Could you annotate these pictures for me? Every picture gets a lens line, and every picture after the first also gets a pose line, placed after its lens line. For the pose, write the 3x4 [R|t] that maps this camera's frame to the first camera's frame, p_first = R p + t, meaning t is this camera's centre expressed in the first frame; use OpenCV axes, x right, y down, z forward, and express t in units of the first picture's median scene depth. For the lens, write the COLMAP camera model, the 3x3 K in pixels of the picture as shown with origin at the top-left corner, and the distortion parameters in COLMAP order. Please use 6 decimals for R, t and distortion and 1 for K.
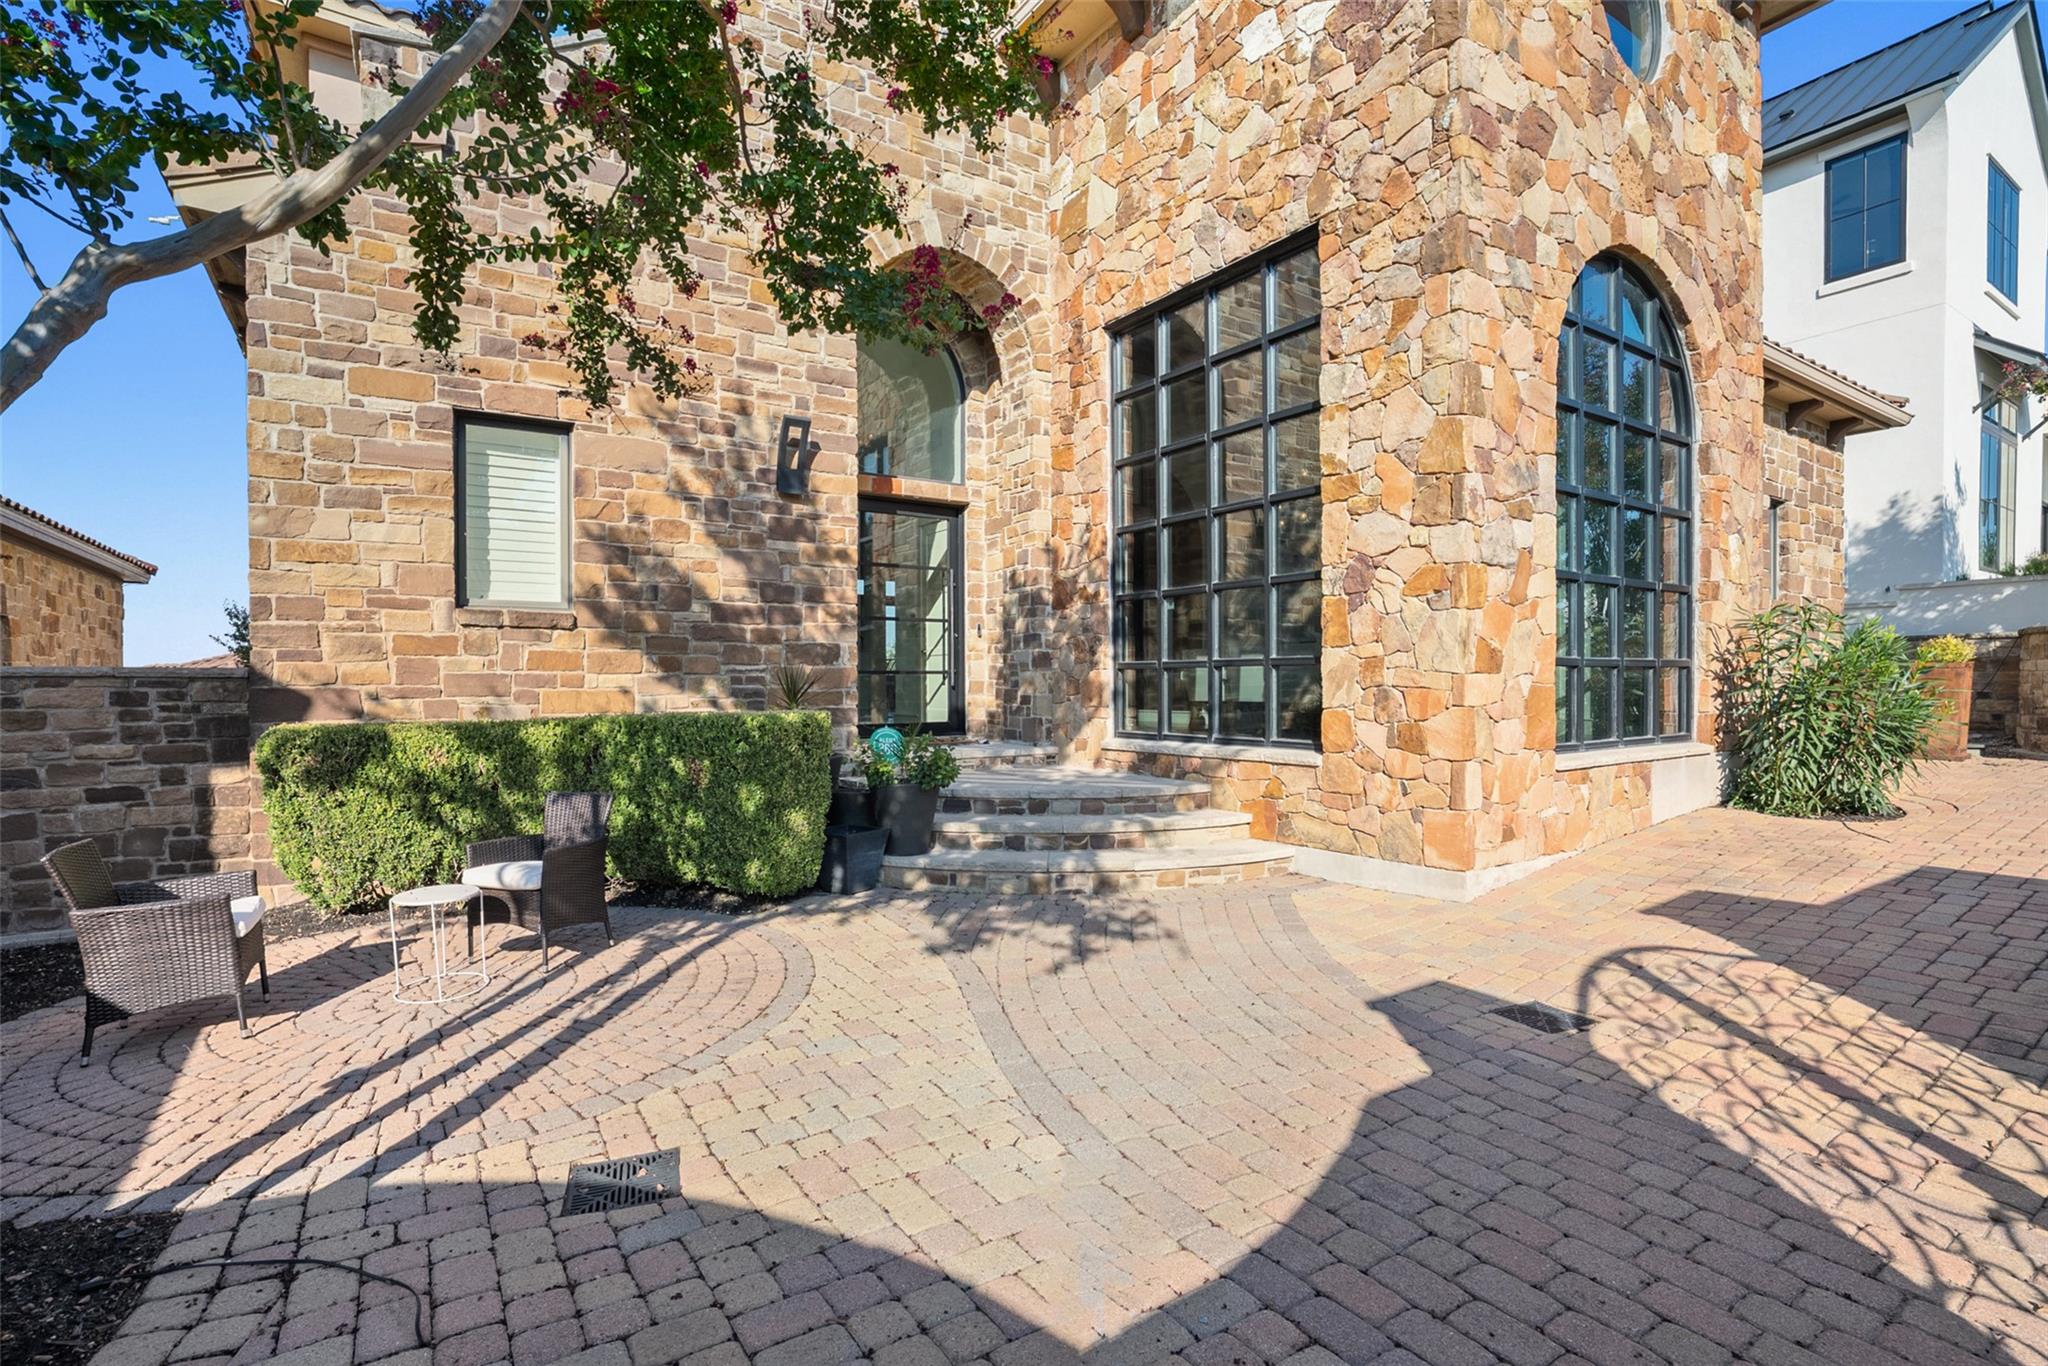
lens RADIAL K [[925.6, 0, 1027.4], [0, 925.6, 675.4], [0, 0, 1]] dist [-0.039558, 0.027310]
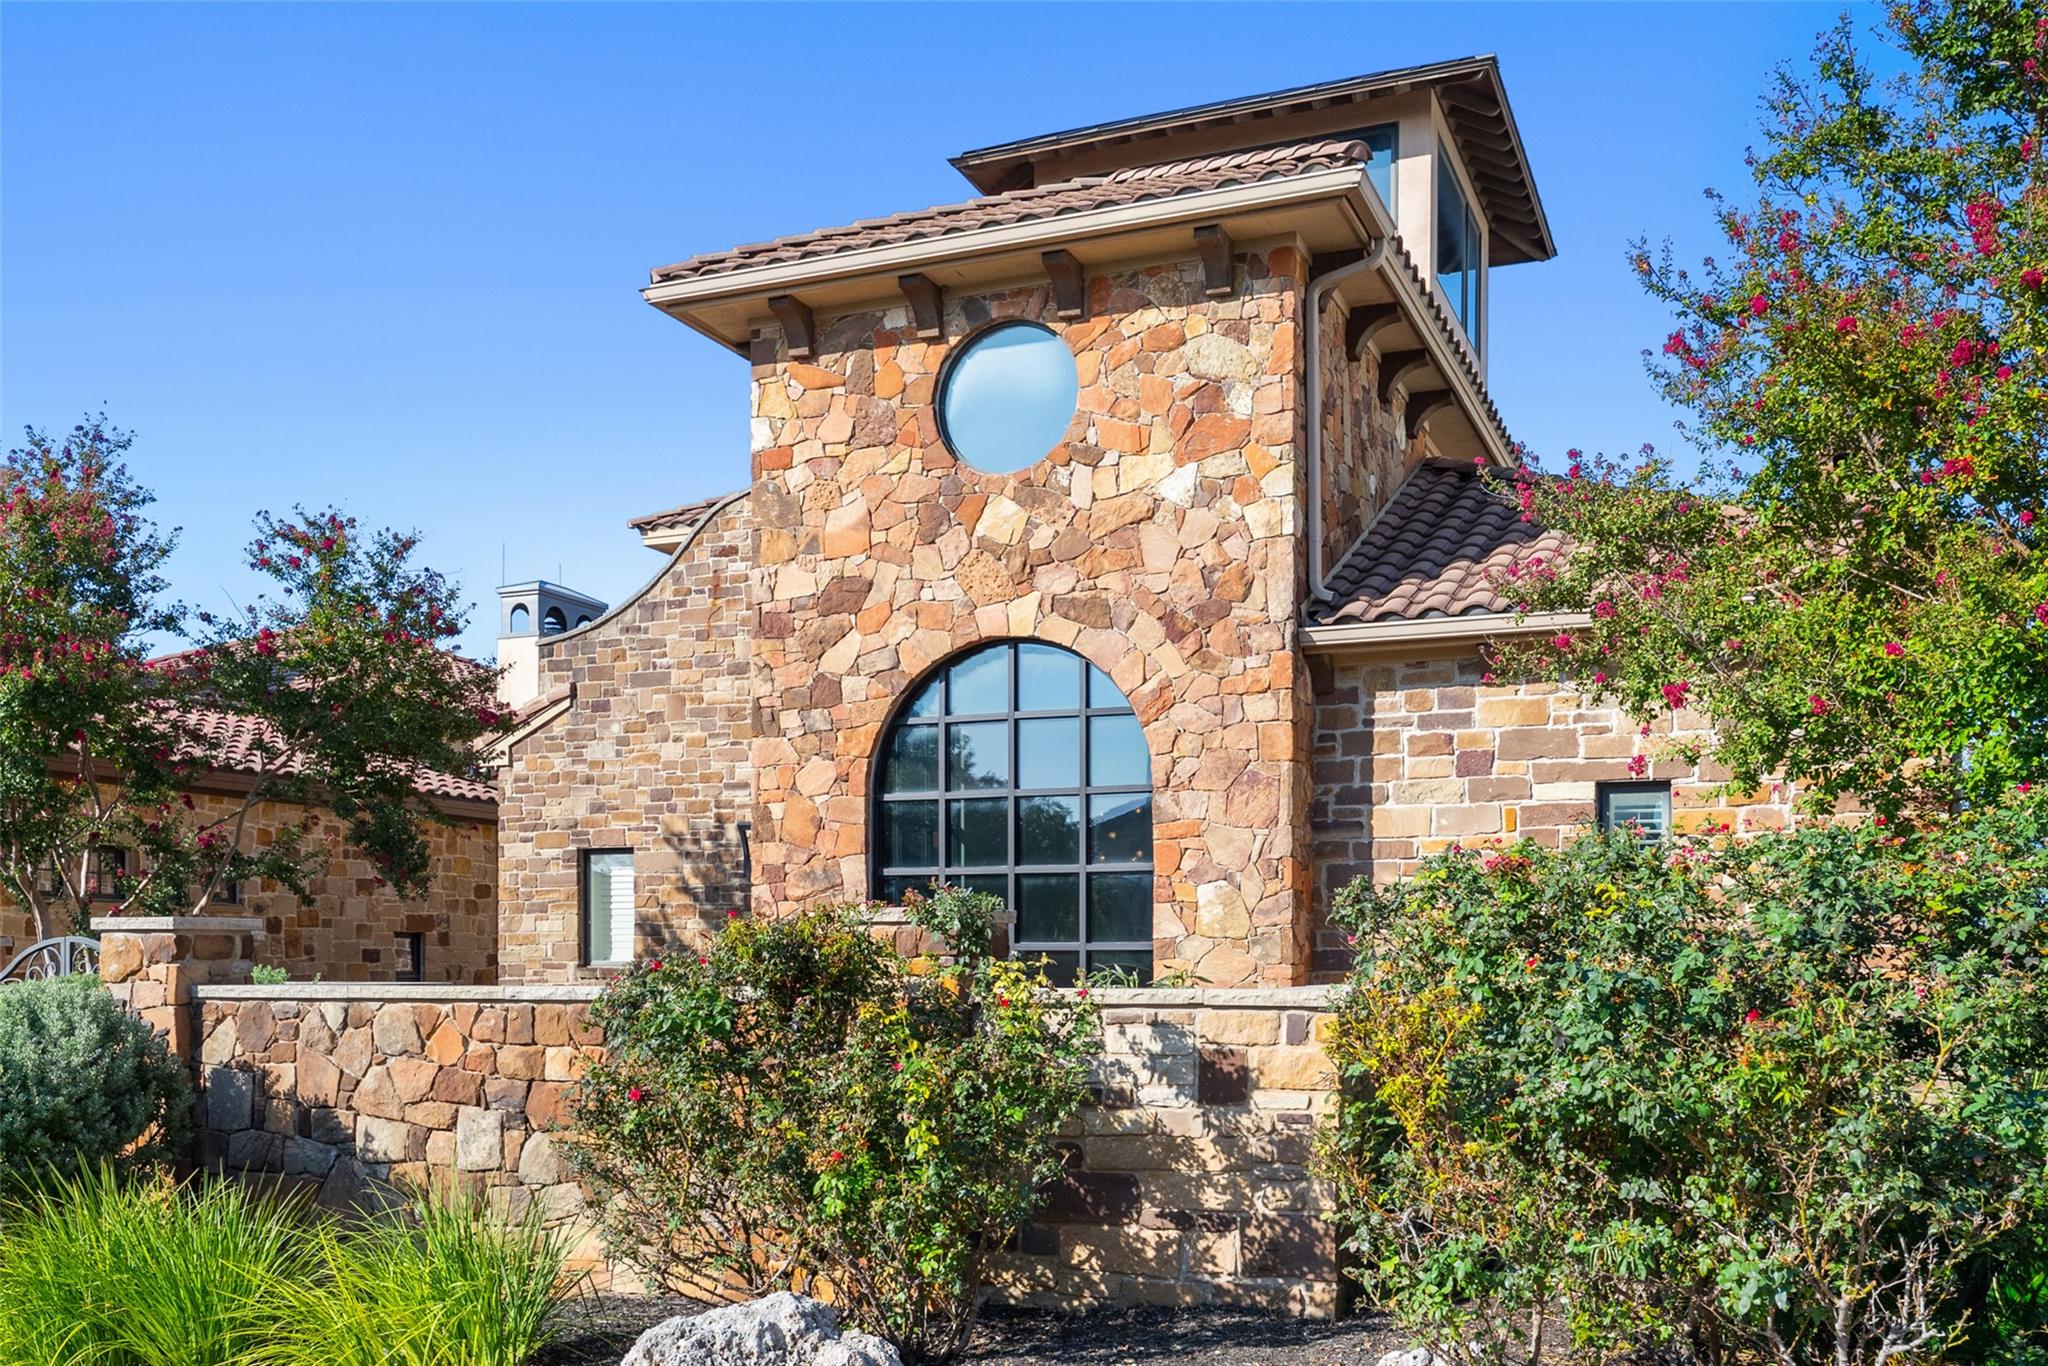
lens RADIAL K [[1783.3, 0, 1024.0], [0, 1783.3, 683.0], [0, 0, 1]] dist [0.013068, 0.020943]
pose [[0.546107, -0.119663, -0.829125, 2.627183], [-0.016645, 0.988000, -0.153556, -0.109394], [0.837550, 0.097659, 0.537562, -0.094024]]
